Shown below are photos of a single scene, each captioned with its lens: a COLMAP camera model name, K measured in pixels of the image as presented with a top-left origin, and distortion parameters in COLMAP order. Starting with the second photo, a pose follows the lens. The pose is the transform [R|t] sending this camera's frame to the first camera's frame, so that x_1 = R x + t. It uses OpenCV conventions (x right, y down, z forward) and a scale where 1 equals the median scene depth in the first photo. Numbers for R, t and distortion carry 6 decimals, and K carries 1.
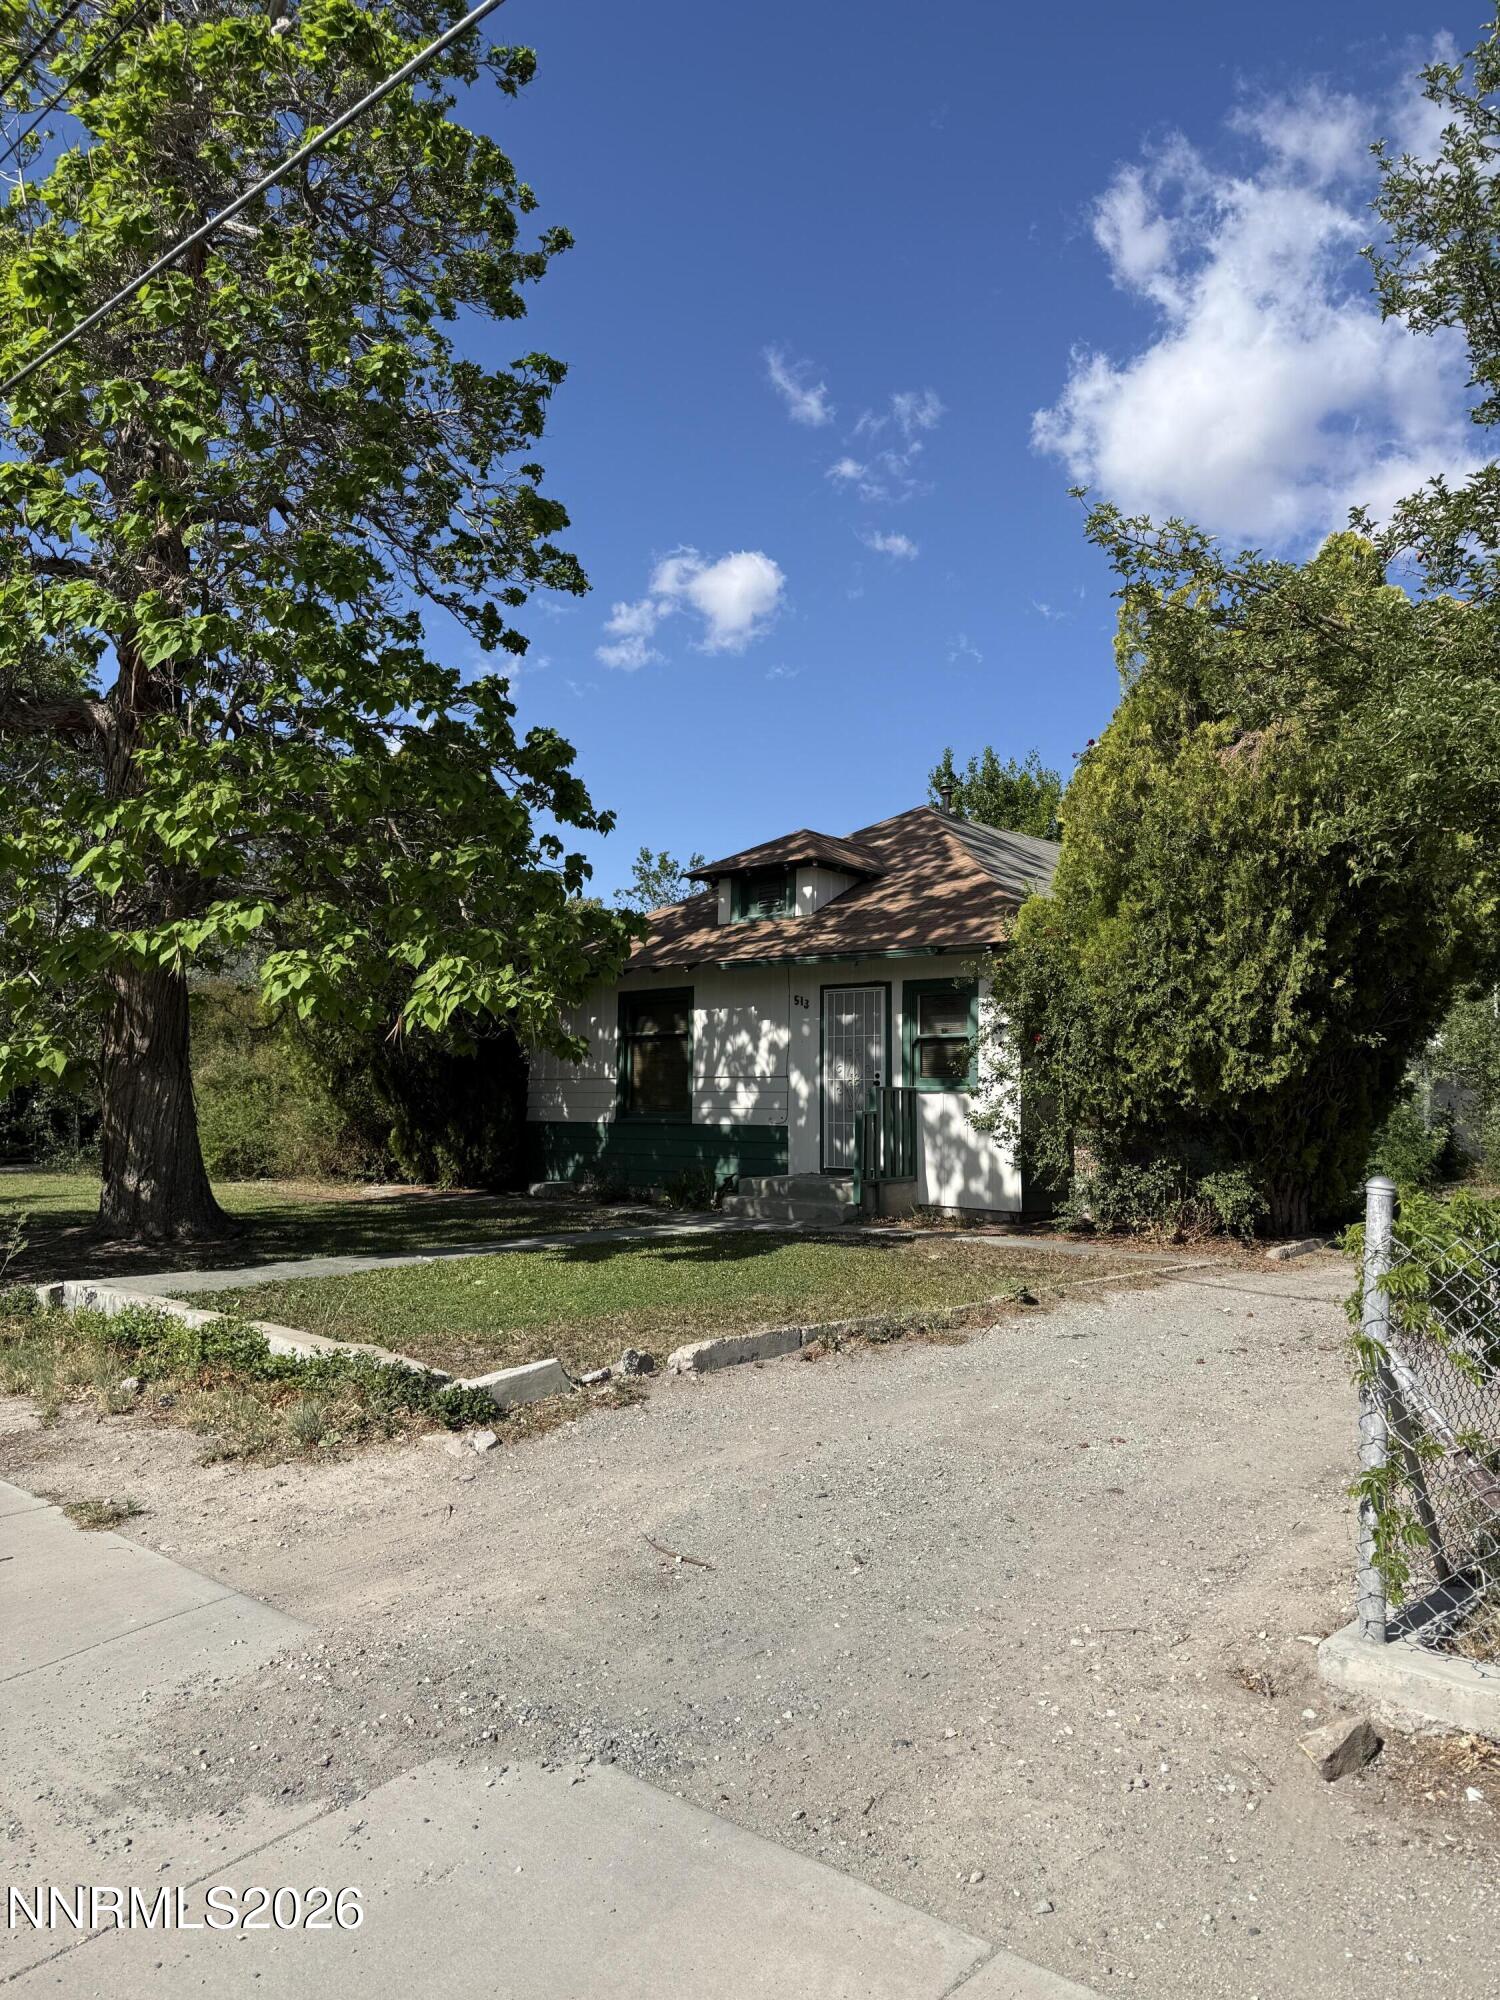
lens RADIAL K [[1418.2, 0, 741.9], [0, 1418.2, 1013.9], [0, 0, 1]] dist [0.068805, -0.087317]
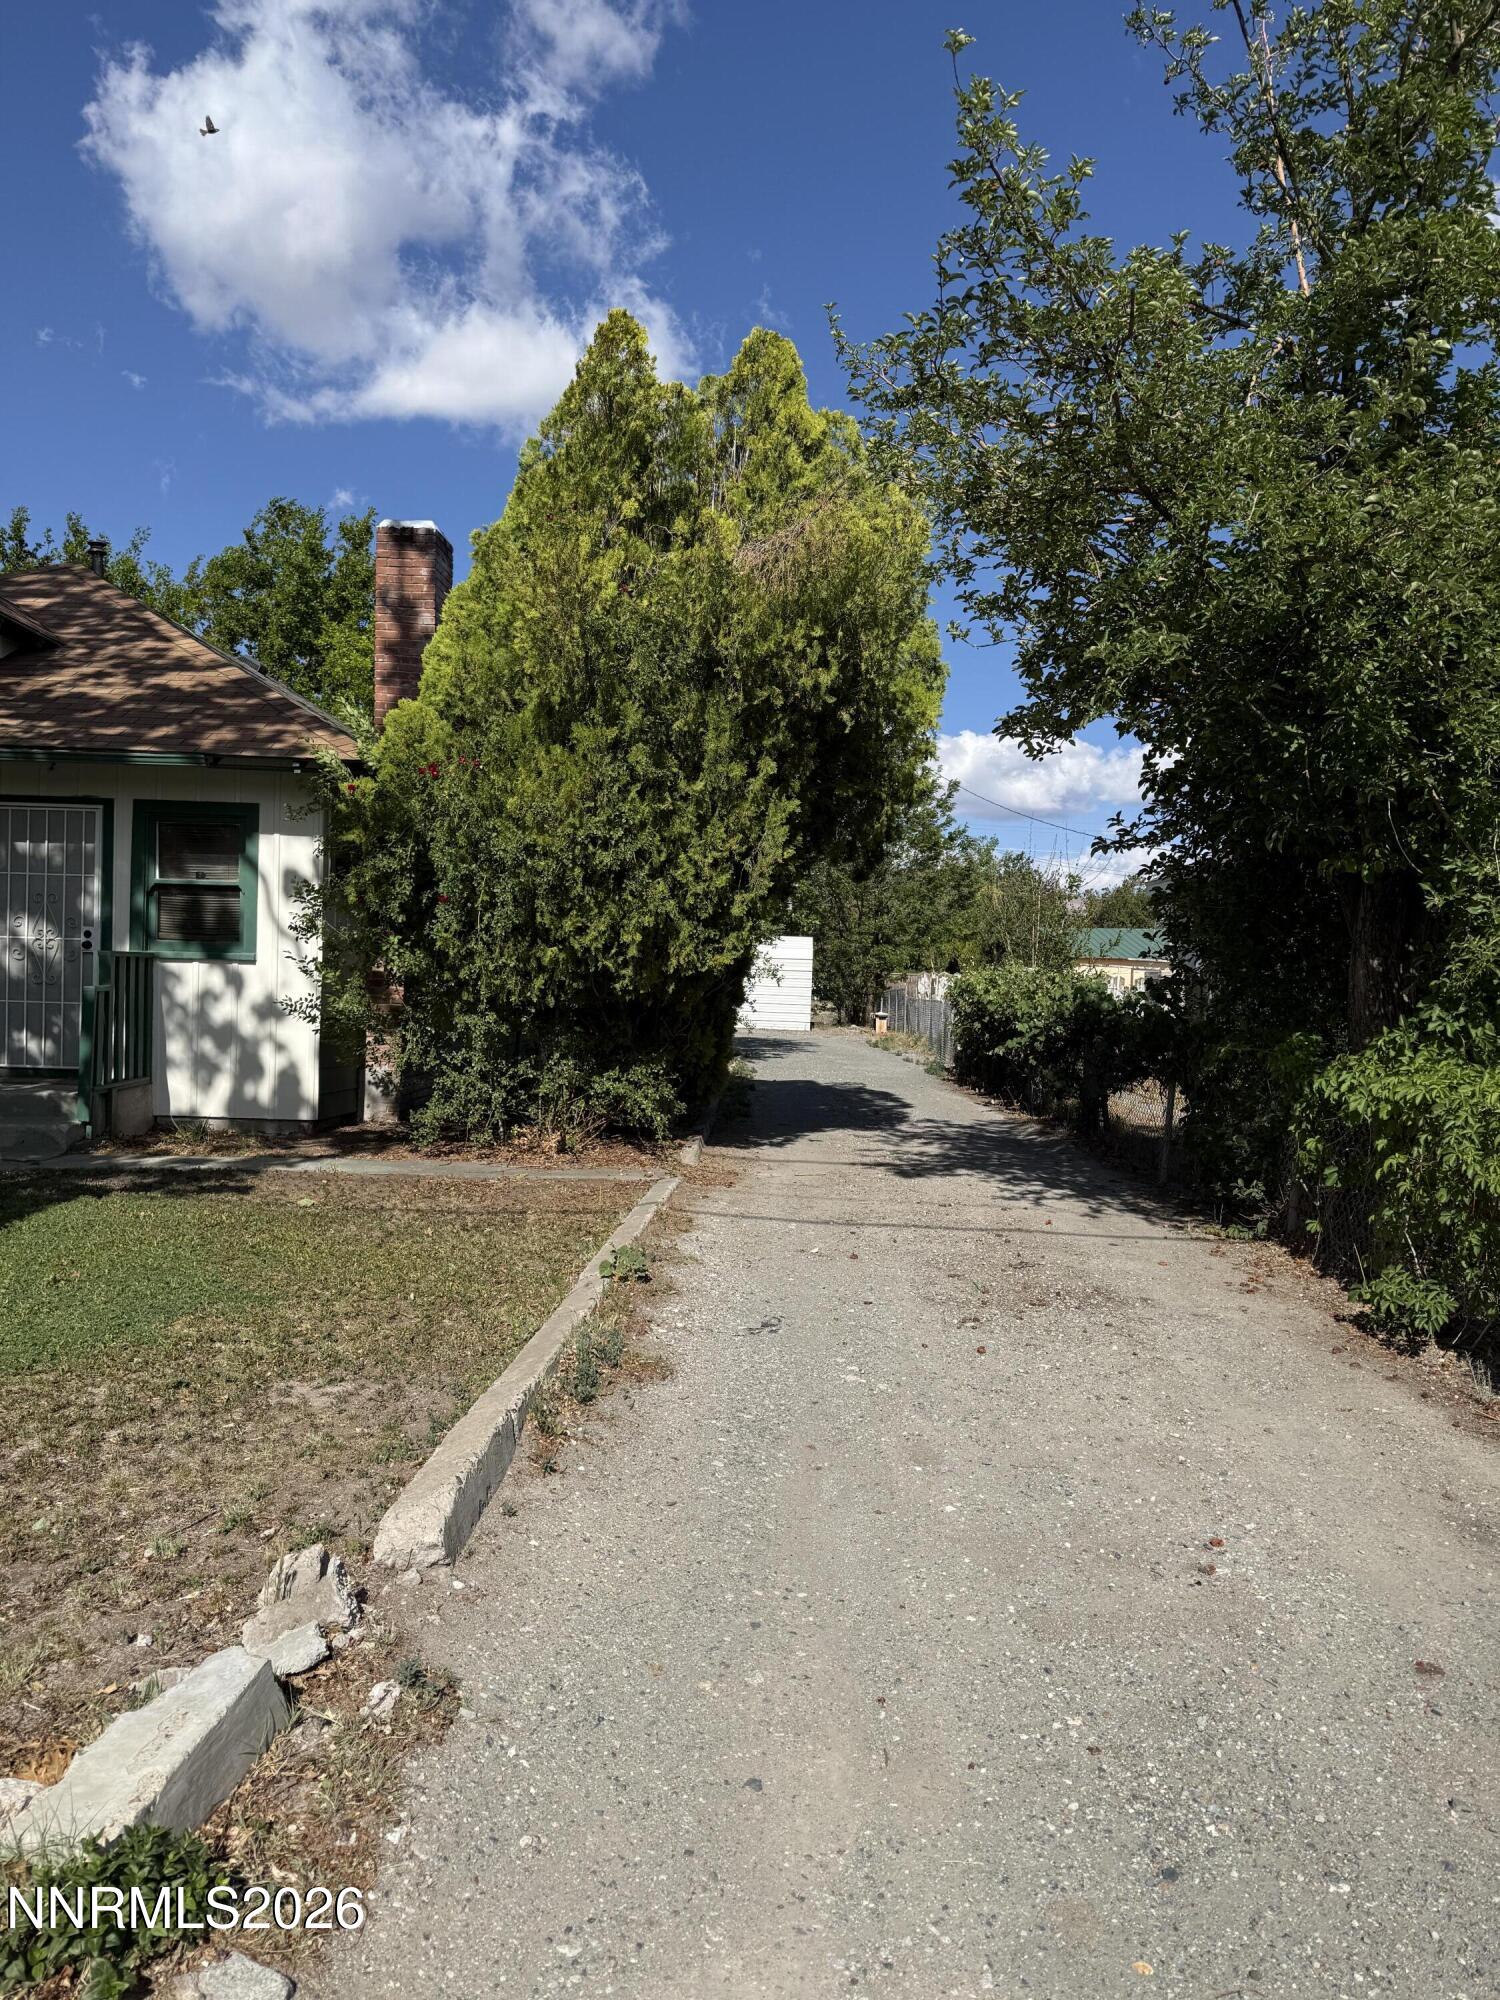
lens RADIAL K [[1418.2, 0, 758.1], [0, 1418.2, 981.9], [0, 0, 1]] dist [0.068805, -0.087317]
pose [[0.745450, 0.008261, 0.666510, -0.135644], [-0.061326, 0.996532, 0.056238, 0.007748], [-0.663734, -0.082797, 0.743372, 0.276665]]
